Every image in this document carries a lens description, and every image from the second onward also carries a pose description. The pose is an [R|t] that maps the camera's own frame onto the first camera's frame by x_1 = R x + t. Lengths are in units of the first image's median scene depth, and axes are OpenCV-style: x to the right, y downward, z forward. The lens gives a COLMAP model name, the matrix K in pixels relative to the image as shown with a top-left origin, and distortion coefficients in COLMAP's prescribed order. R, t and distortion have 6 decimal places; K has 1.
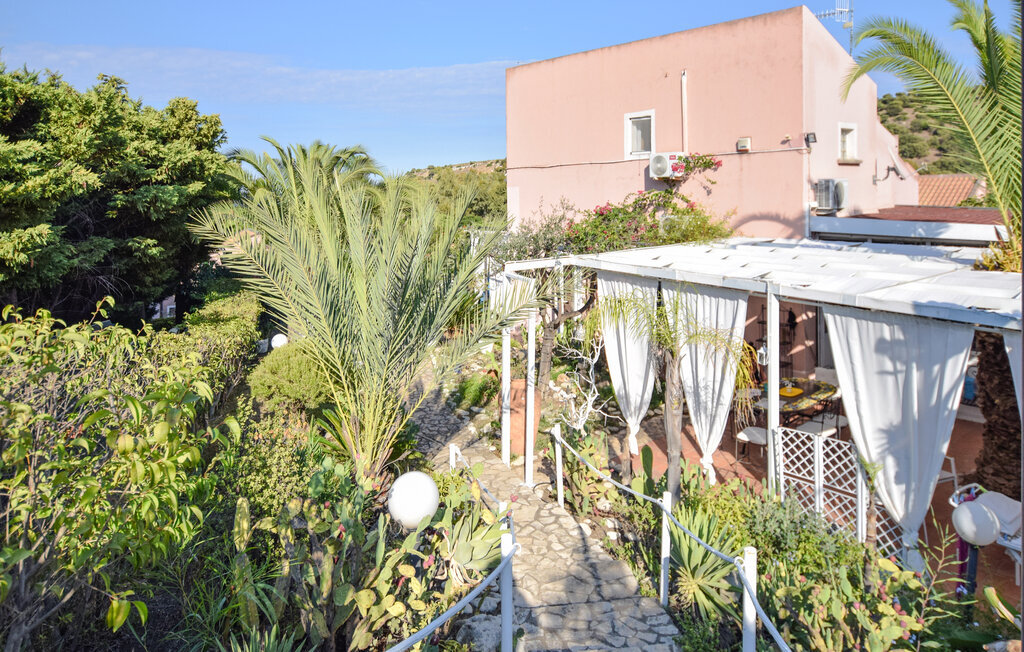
lens RADIAL K [[907.3, 0, 511.8], [0, 907.3, 325.5], [0, 0, 1]] dist [-0.038615, -0.007007]
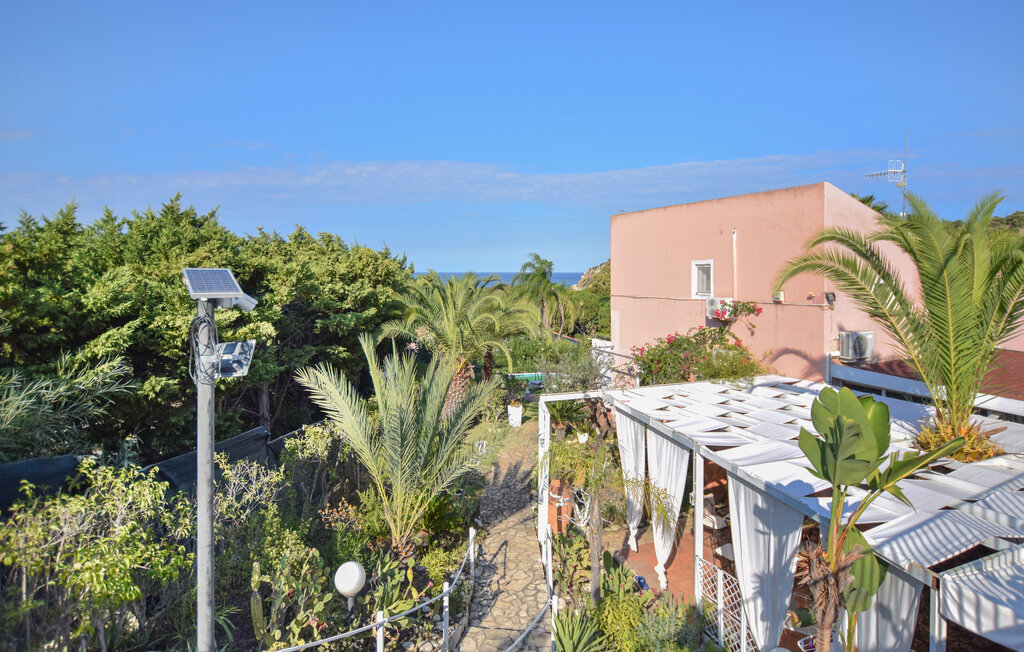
lens RADIAL K [[943.7, 0, 511.3], [0, 943.7, 324.6], [0, 0, 1]] dist [-0.074508, 0.000000]
pose [[0.892796, 0.066923, -0.445463, 0.491222], [-0.050277, 0.997528, 0.049095, -0.207337], [0.447647, -0.021435, 0.893953, -0.228019]]
